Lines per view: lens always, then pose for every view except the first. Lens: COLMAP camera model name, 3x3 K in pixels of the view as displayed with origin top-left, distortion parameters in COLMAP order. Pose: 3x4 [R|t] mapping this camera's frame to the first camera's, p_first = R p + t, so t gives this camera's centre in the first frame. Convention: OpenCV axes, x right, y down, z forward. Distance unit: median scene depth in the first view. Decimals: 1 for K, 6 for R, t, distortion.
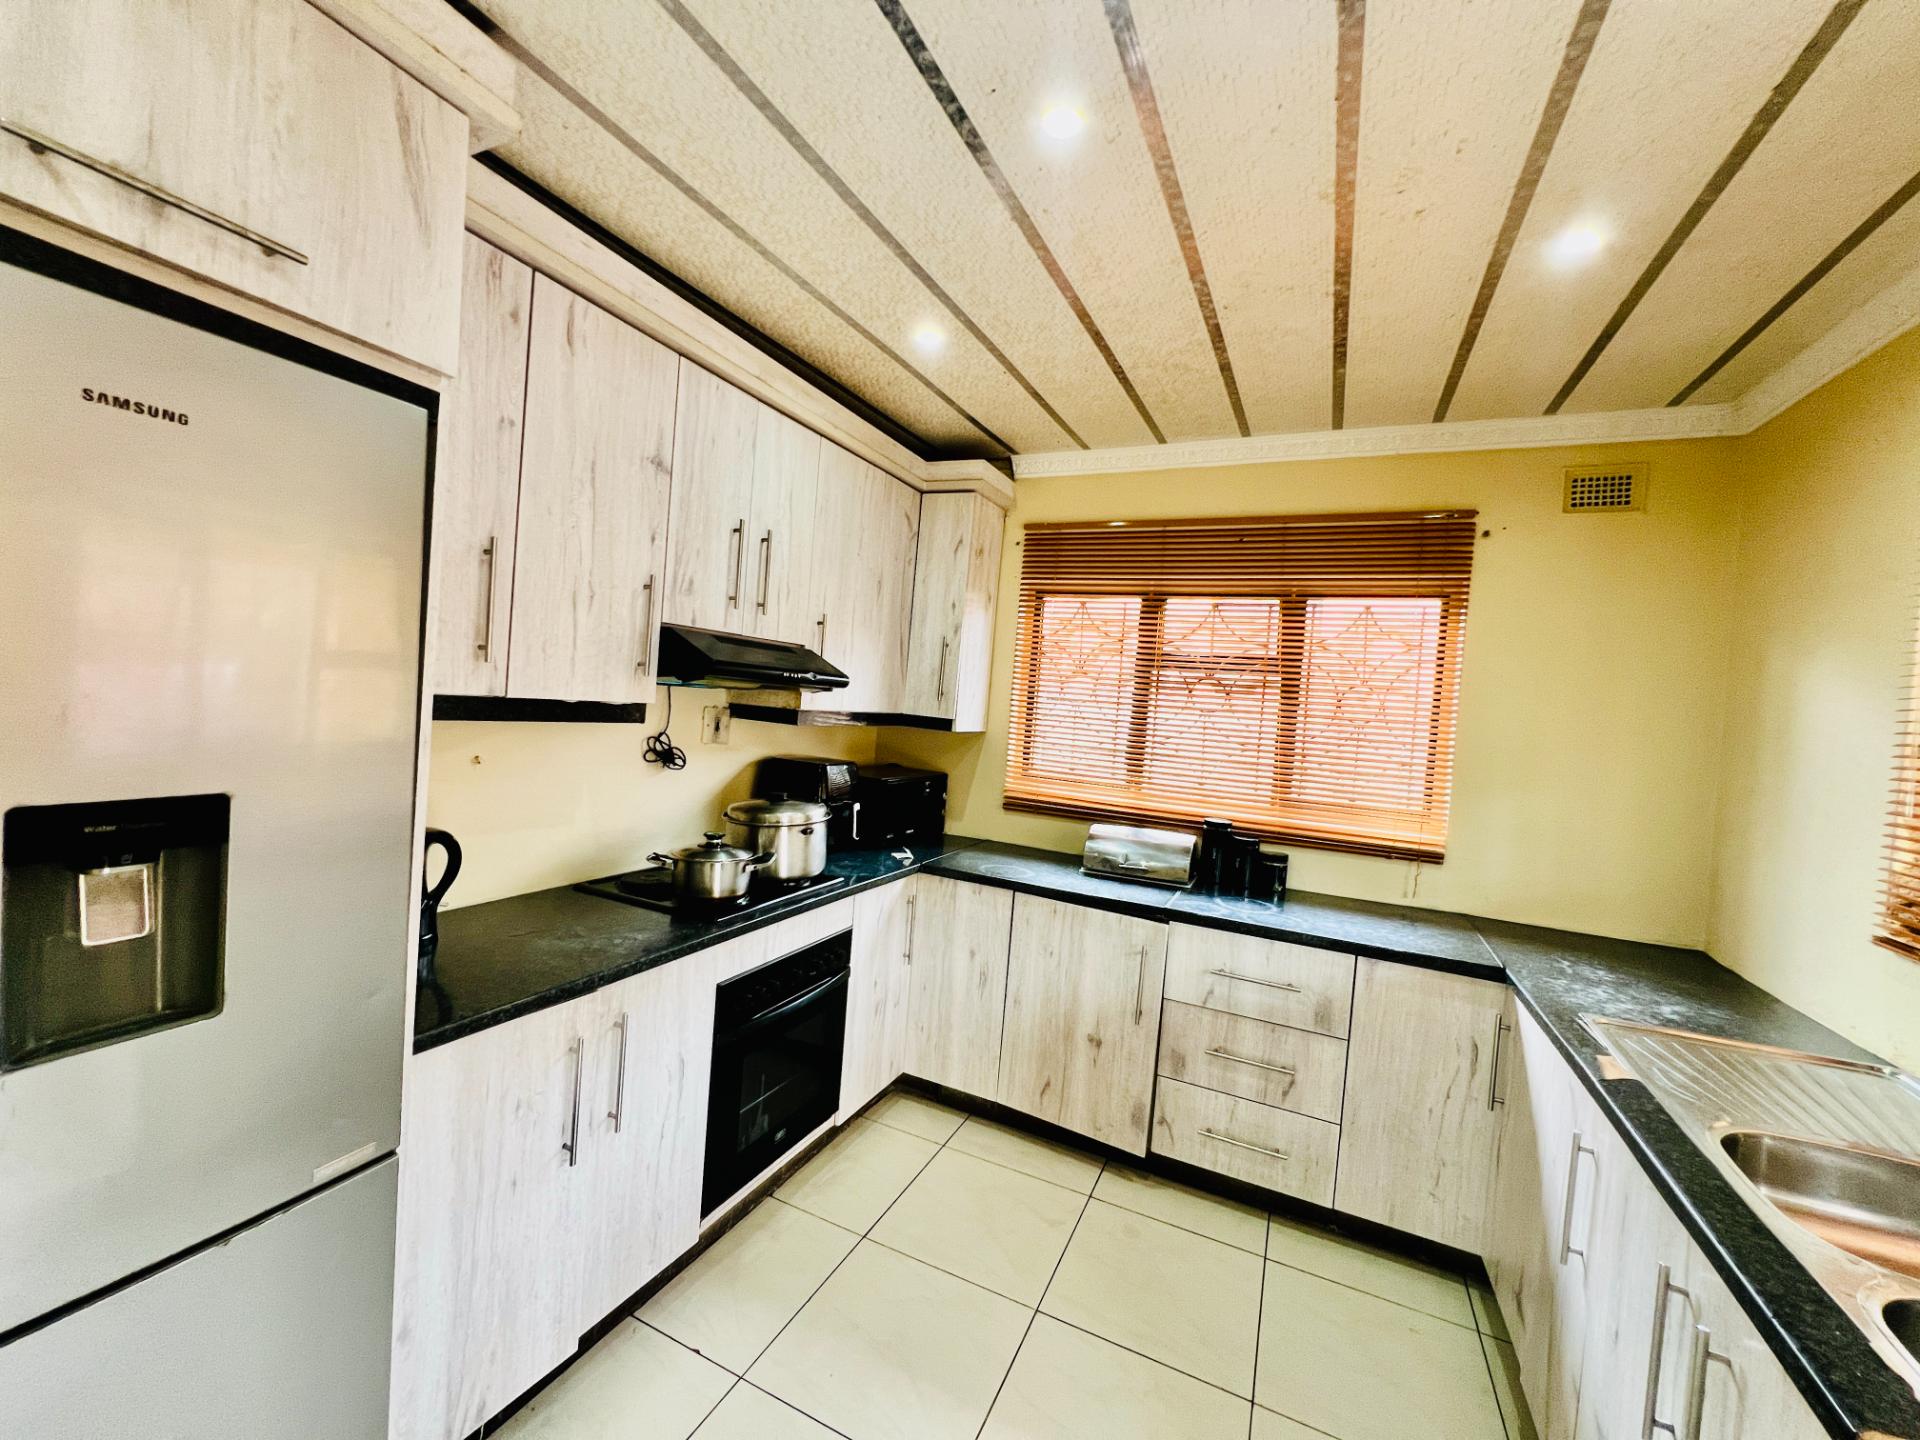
lens RADIAL K [[765.4, 0, 960.1], [0, 765.4, 720.4], [0, 0, 1]] dist [-0.000765, -0.000350]
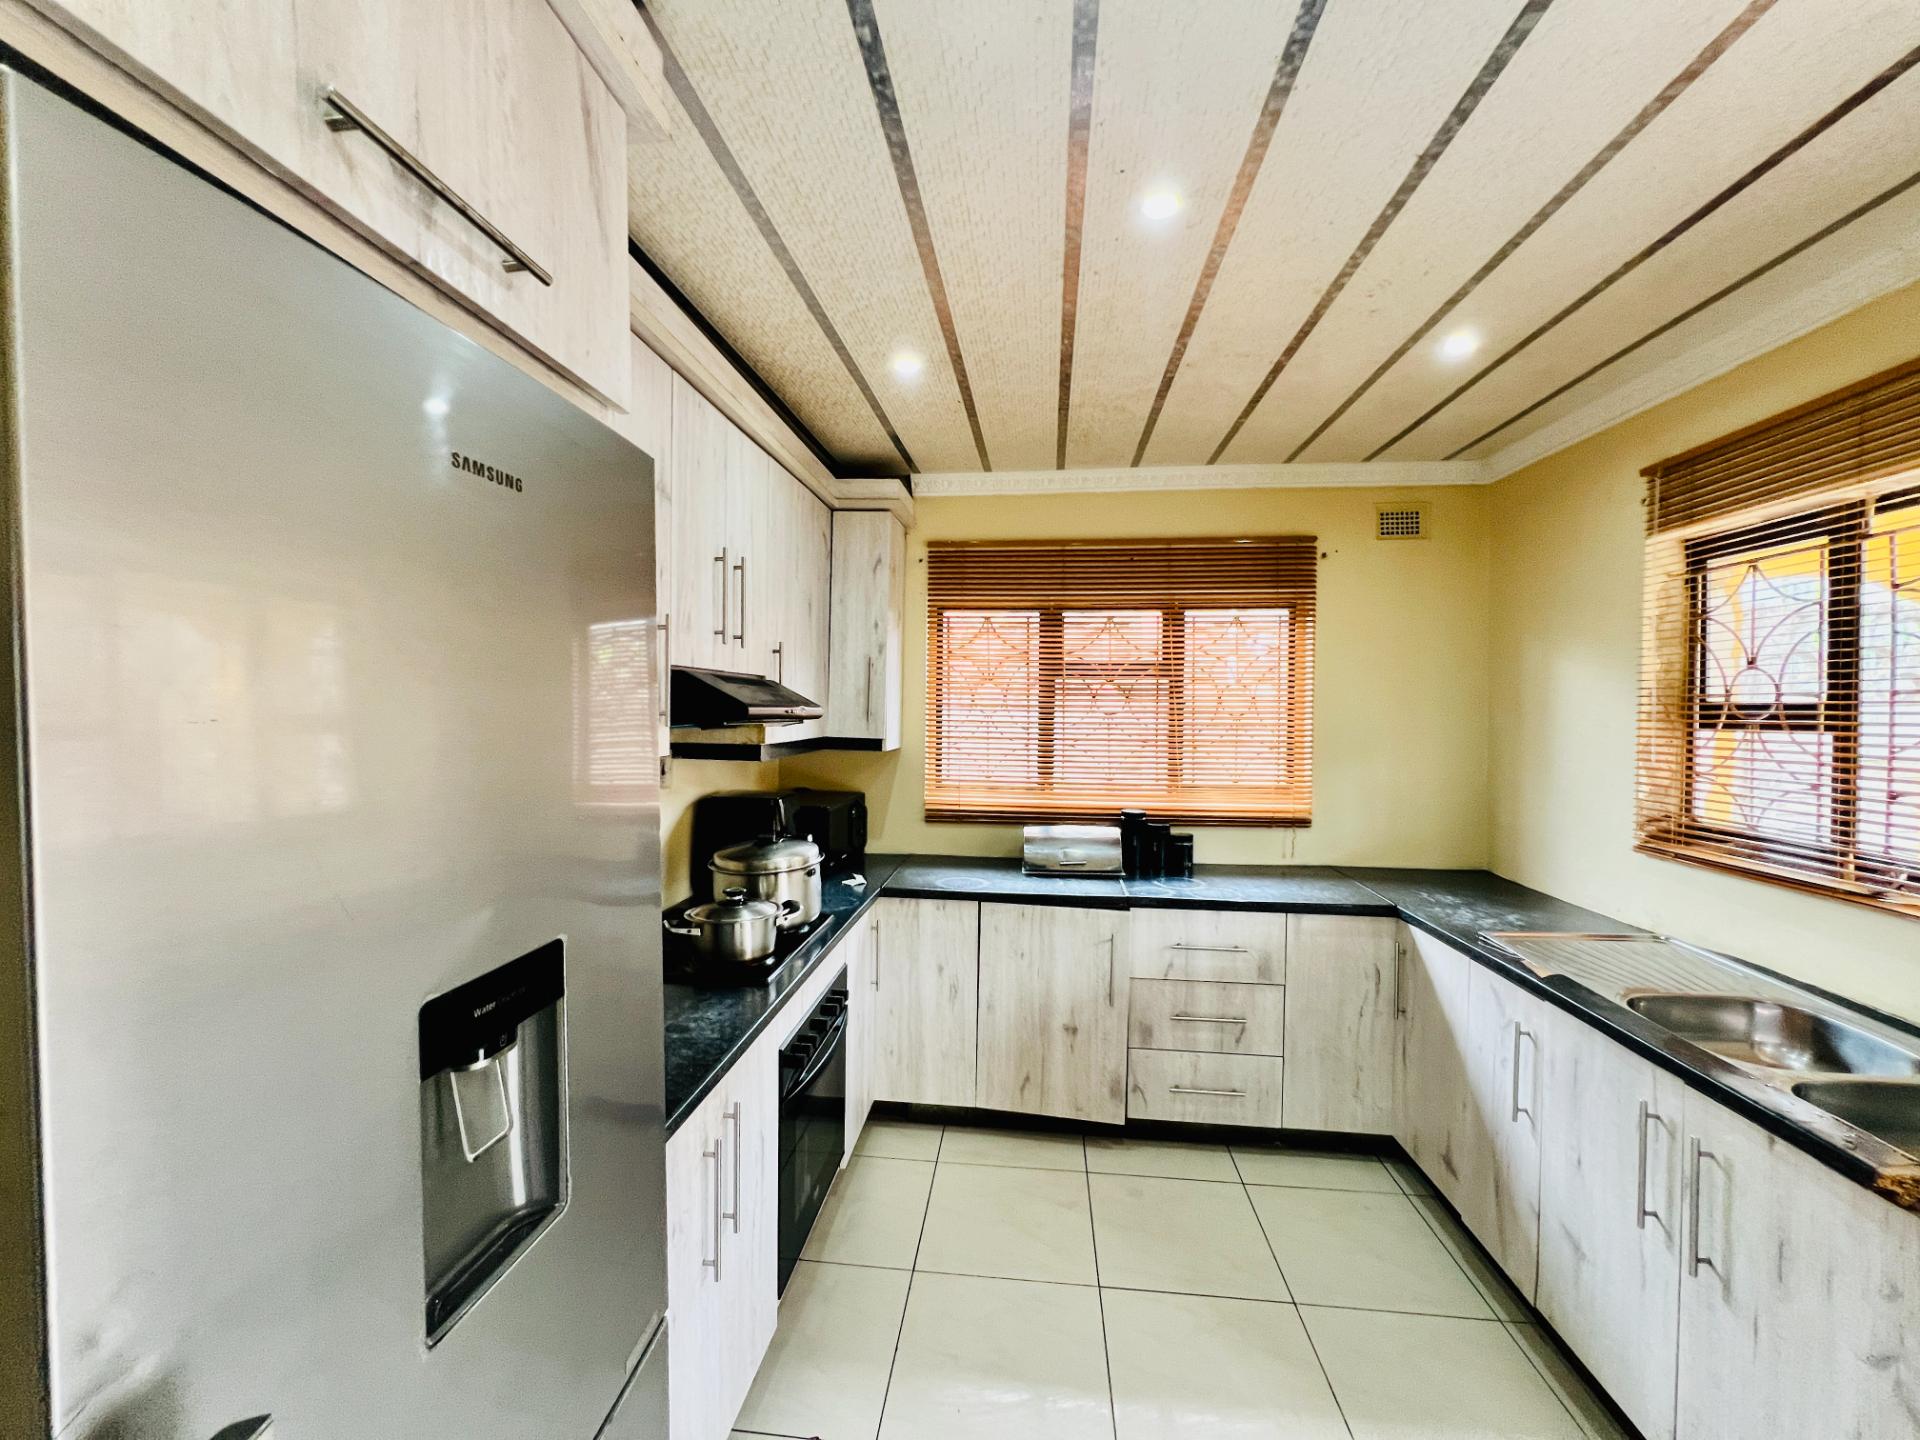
lens RADIAL K [[765.4, 0, 959.8], [0, 765.4, 720.5], [0, 0, 1]] dist [-0.000765, -0.000350]
pose [[0.942877, -0.072492, 0.325157, -0.305941], [0.070852, 0.997344, 0.016901, -0.045601], [-0.325519, 0.007103, 0.945509, 0.032451]]
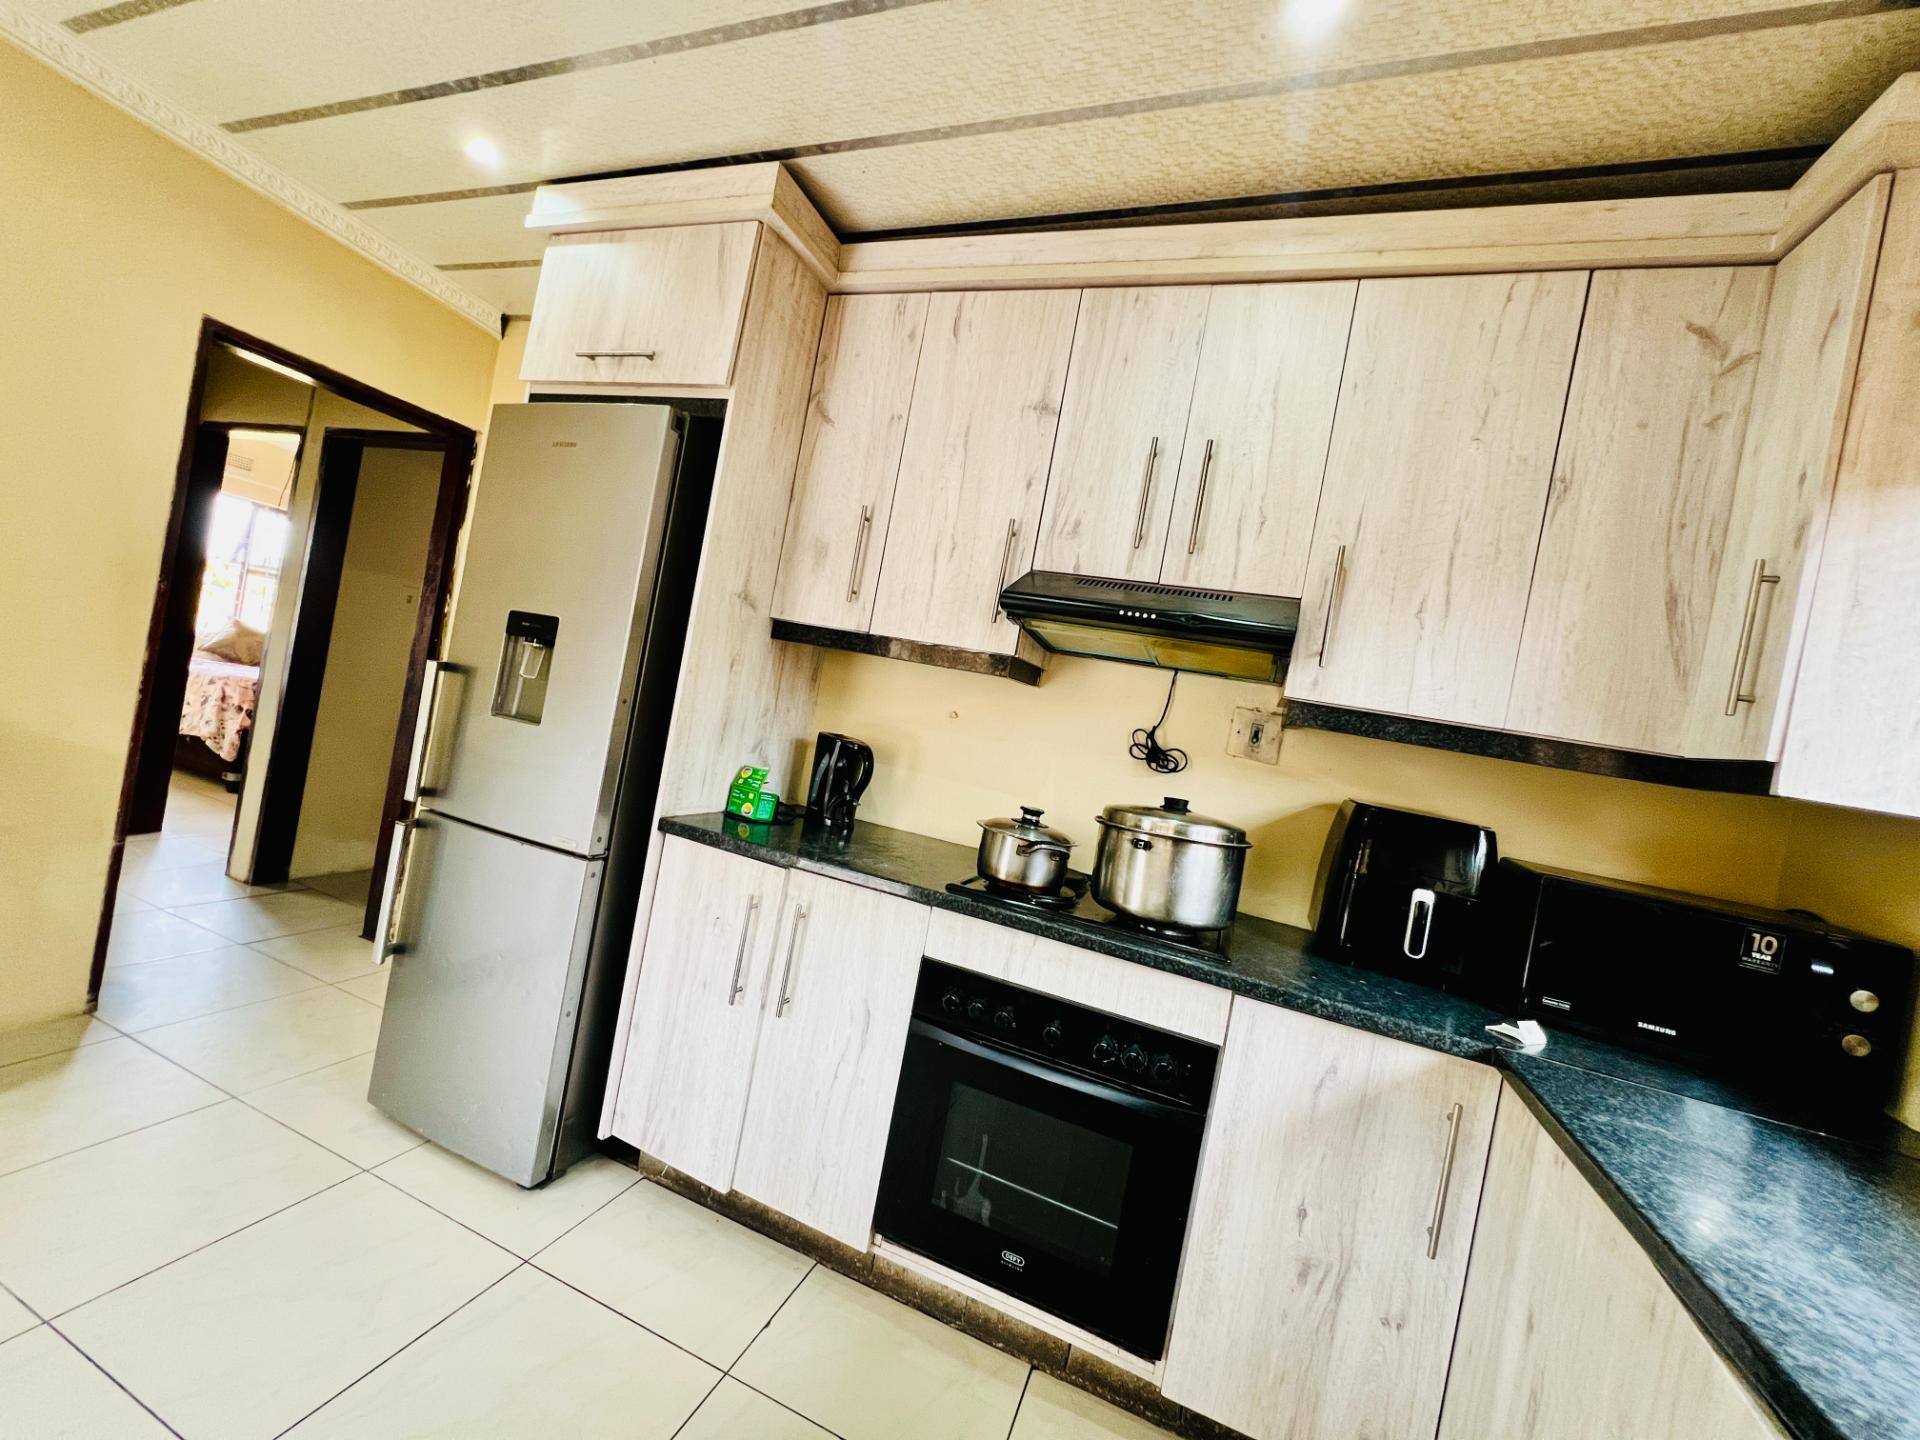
lens RADIAL K [[765.4, 0, 957.2], [0, 765.4, 717.5], [0, 0, 1]] dist [-0.000765, -0.000350]
pose [[0.091717, -0.047509, -0.994651, 0.433966], [-0.197106, 0.978232, -0.064900, 0.105102], [0.976083, 0.202004, 0.080356, 0.725929]]
